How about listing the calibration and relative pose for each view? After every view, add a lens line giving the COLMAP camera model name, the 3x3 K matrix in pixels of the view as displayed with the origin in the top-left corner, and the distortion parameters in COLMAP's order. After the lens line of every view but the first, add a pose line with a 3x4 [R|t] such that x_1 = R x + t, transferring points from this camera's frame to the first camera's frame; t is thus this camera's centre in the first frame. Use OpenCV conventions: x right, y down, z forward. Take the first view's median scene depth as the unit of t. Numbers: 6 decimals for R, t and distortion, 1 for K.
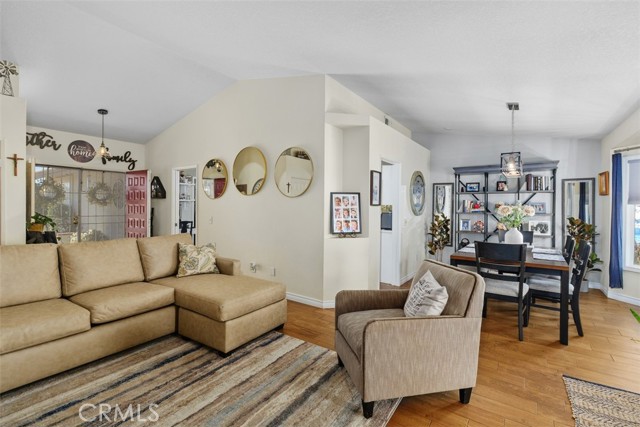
lens RADIAL K [[294.9, 0, 318.0], [0, 294.9, 208.5], [0, 0, 1]] dist [0.005135, 0.000700]
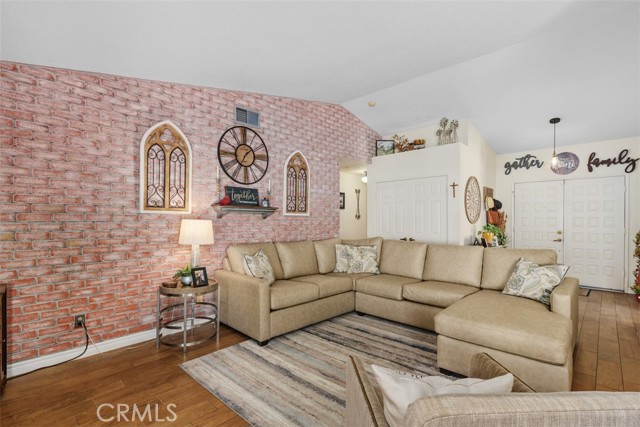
lens RADIAL K [[294.9, 0, 314.6], [0, 294.9, 222.8], [0, 0, 1]] dist [0.005135, 0.000700]
pose [[-0.138876, 0.004603, -0.990299, 0.506970], [-0.007600, 0.999955, 0.005713, 0.011173], [0.990281, 0.008320, -0.138835, 0.527304]]
